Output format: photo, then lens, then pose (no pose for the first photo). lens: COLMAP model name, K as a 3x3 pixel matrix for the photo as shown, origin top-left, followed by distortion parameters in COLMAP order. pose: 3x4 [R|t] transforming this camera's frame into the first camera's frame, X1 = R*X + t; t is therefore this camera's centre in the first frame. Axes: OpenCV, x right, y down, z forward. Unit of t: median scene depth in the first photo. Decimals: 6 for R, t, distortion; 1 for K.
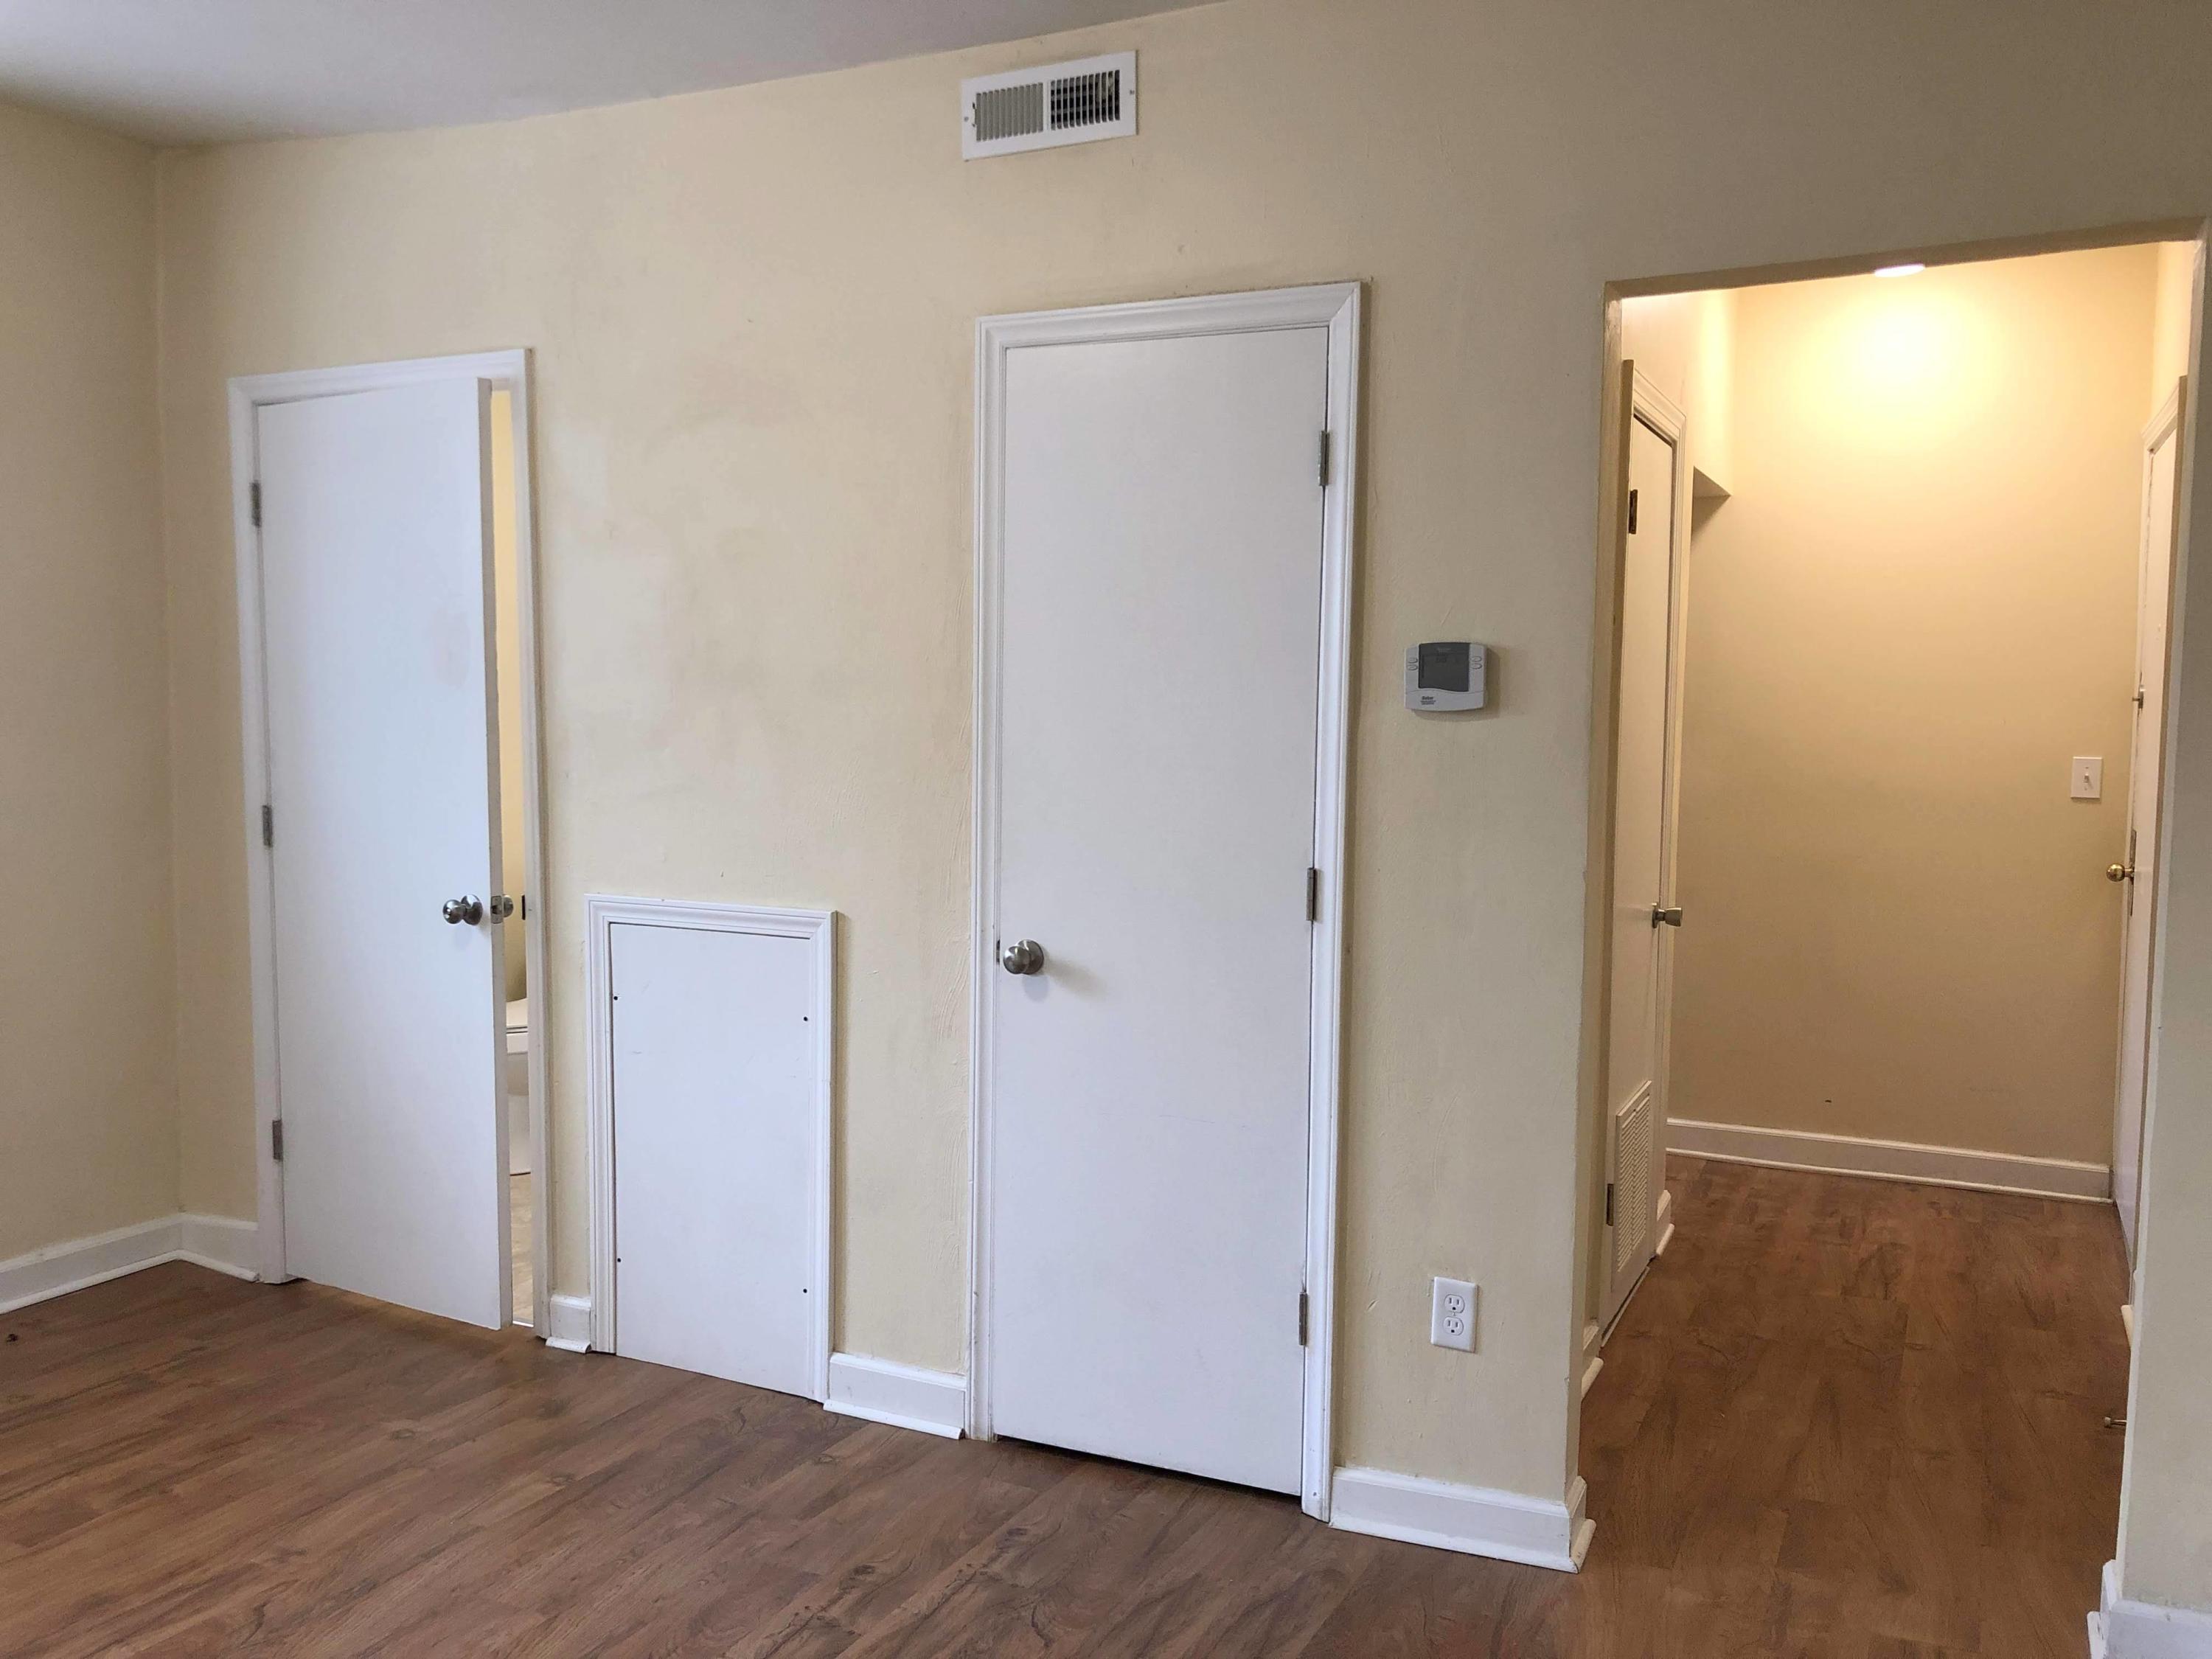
lens RADIAL K [[1858.9, 0, 1097.0], [0, 1858.9, 817.2], [0, 0, 1]] dist [0.029746, -0.012074]
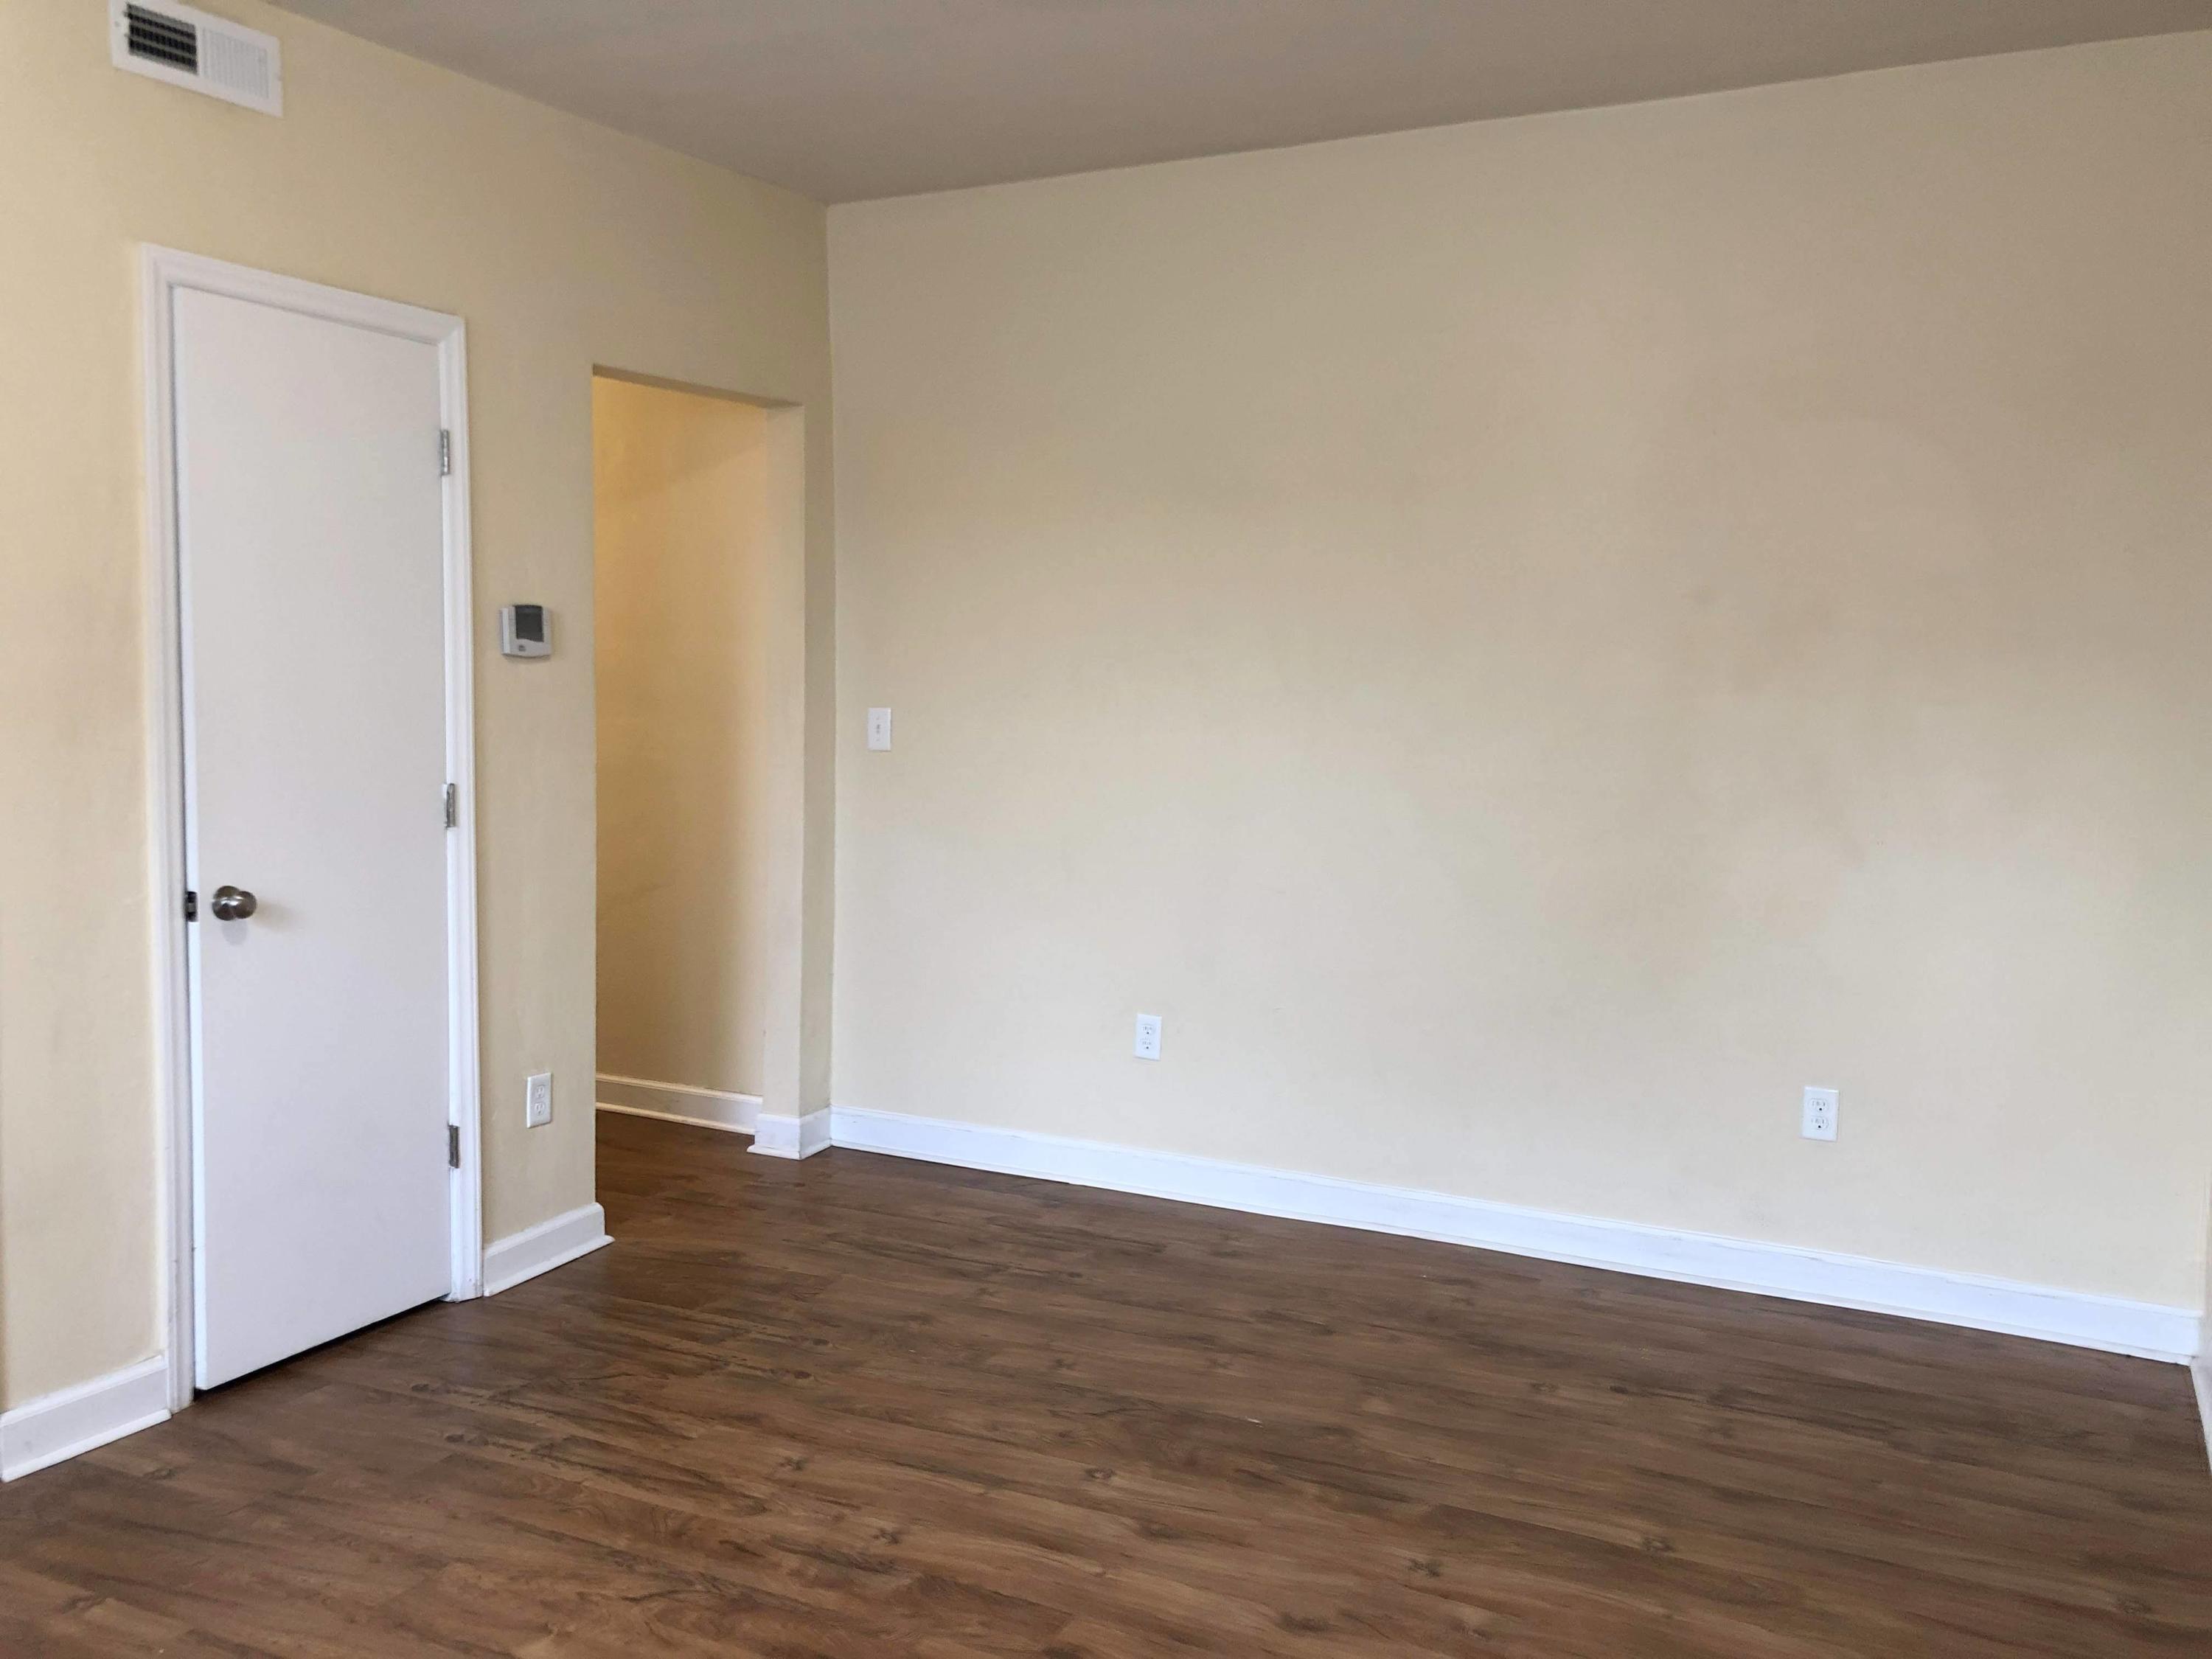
lens RADIAL K [[1813.7, 0, 1106.0], [0, 1813.7, 829.5], [0, 0, 1]] dist [0.012965, -0.010083]
pose [[0.008120, -0.097017, 0.995250, -0.991452], [0.058653, 0.993615, 0.096379, -0.029811], [-0.998245, 0.057592, 0.013758, 0.499553]]
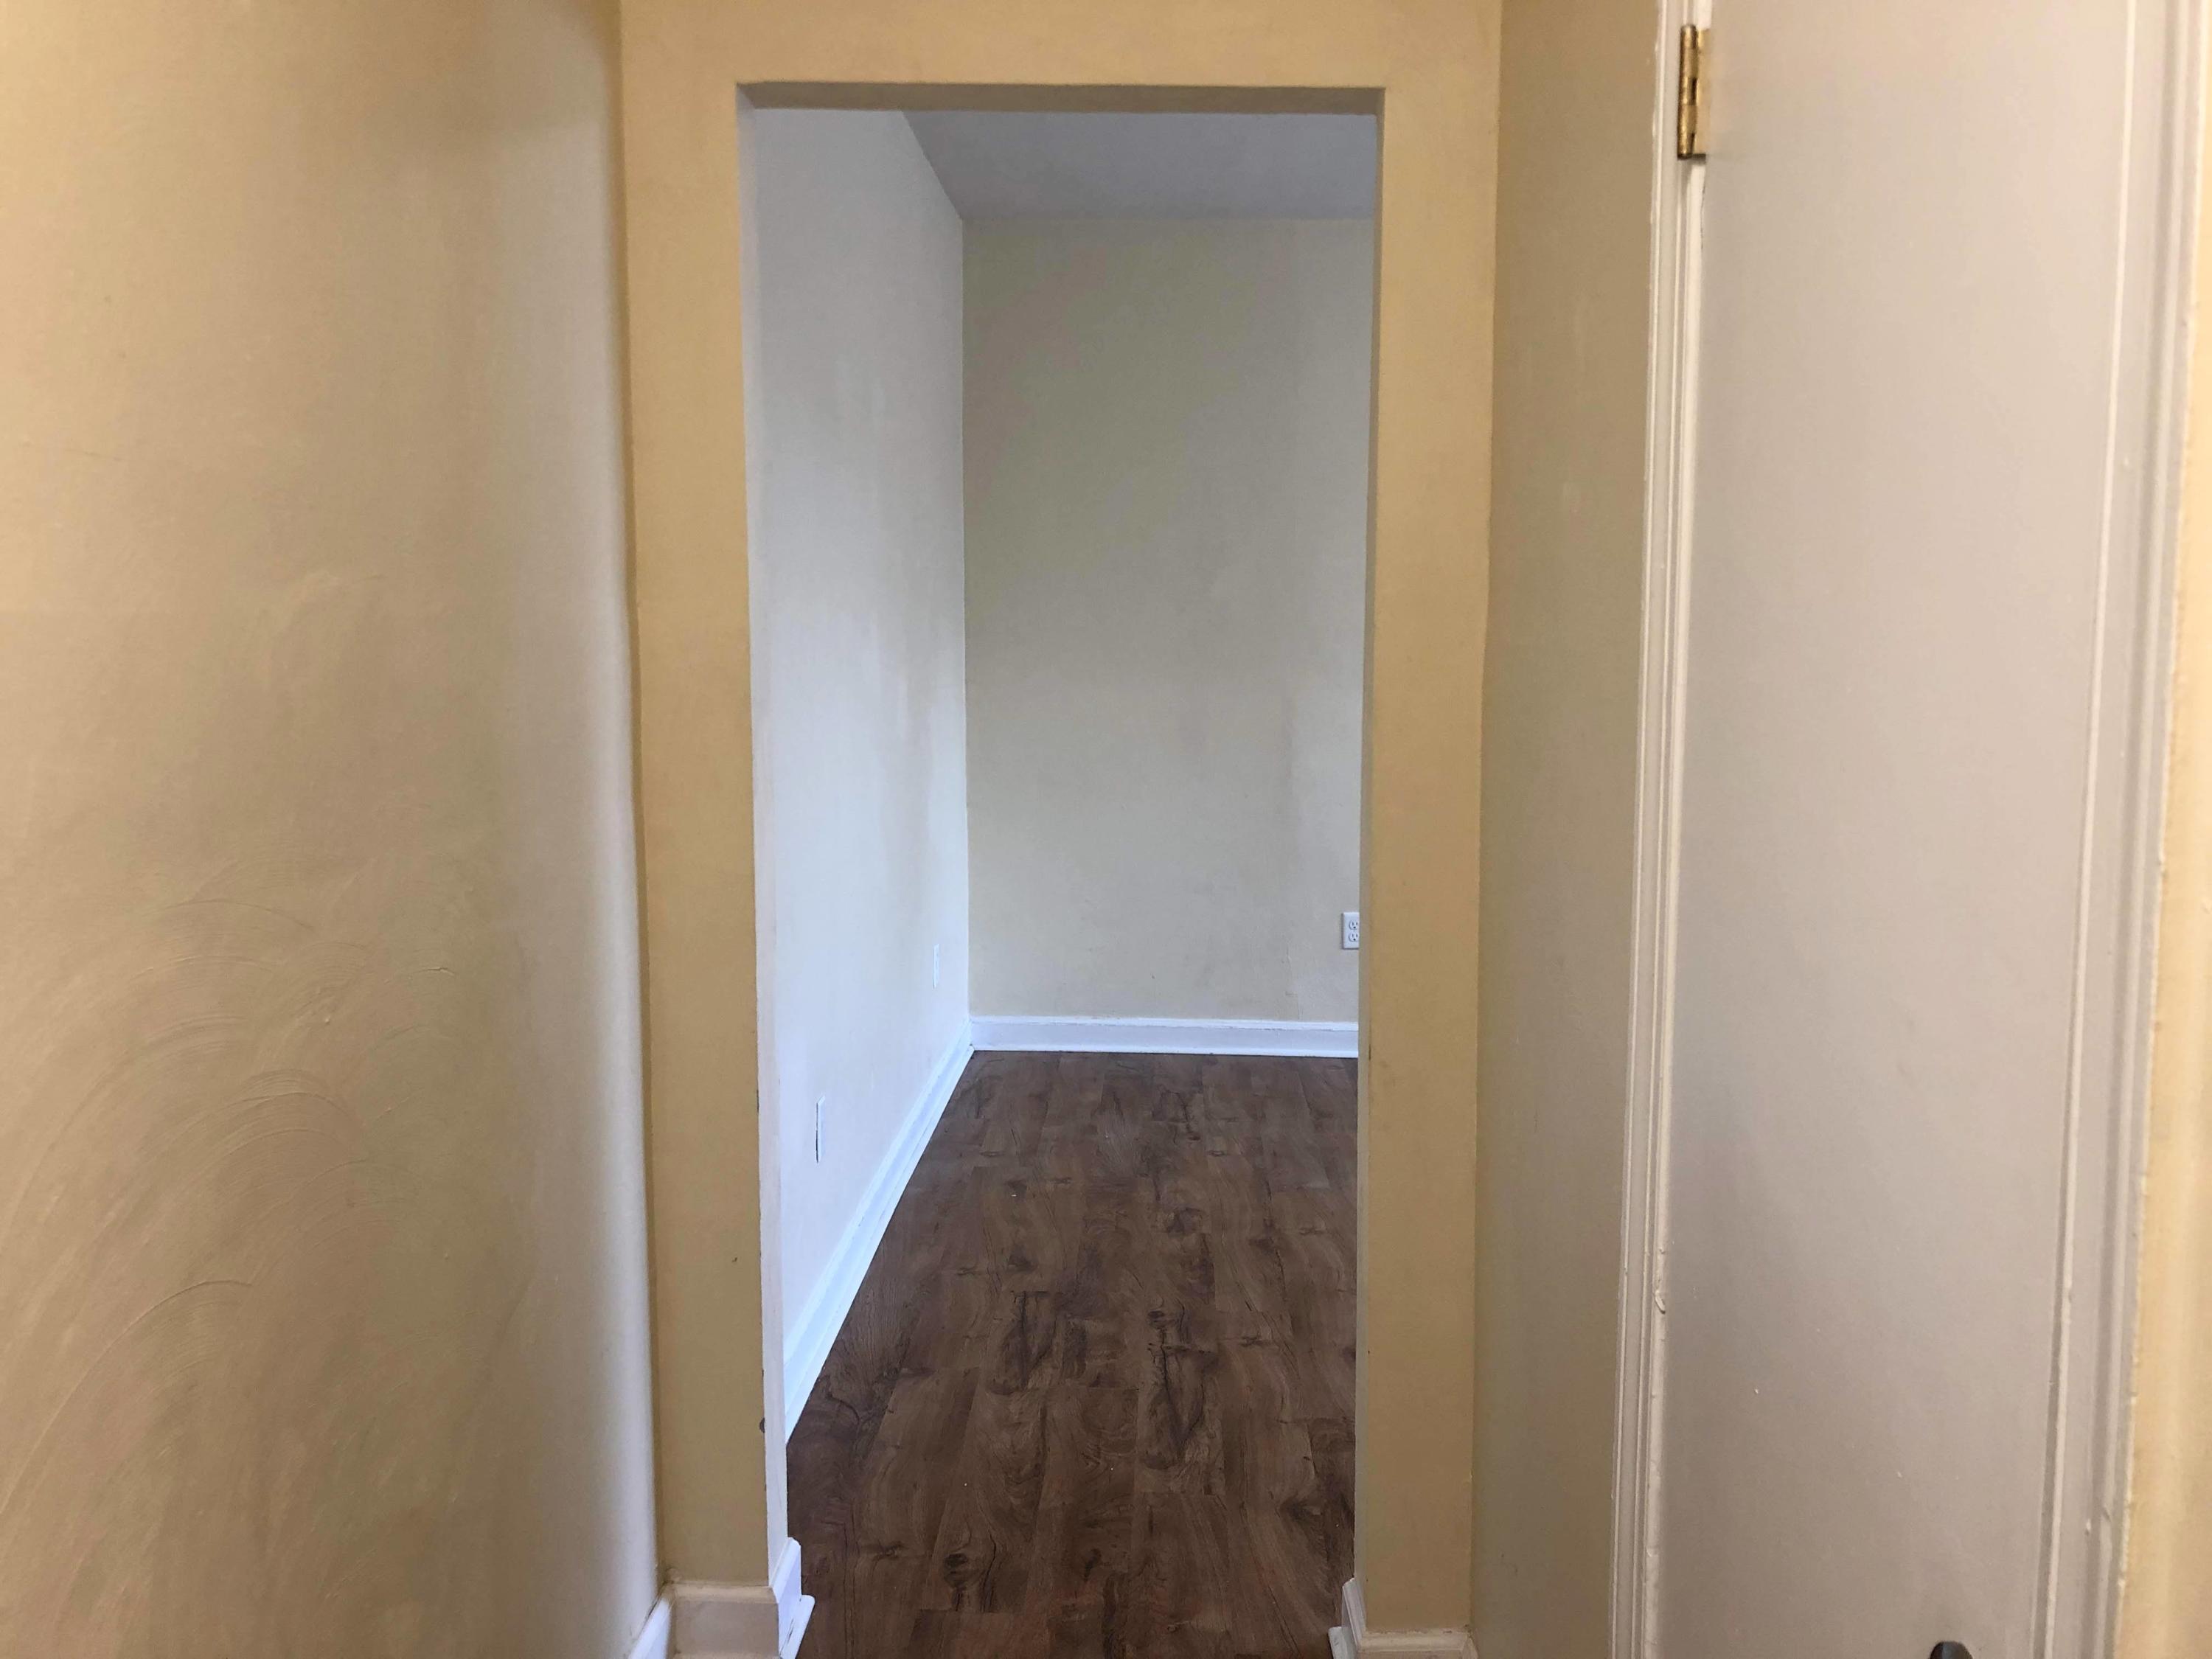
lens RADIAL K [[1858.9, 0, 1097.0], [0, 1858.9, 817.2], [0, 0, 1]] dist [0.029746, -0.012074]
pose [[-0.908972, 0.030575, -0.415734, 0.612746], [-0.044793, 0.984368, 0.170334, -0.095766], [0.414443, 0.173451, -0.893394, 1.446853]]
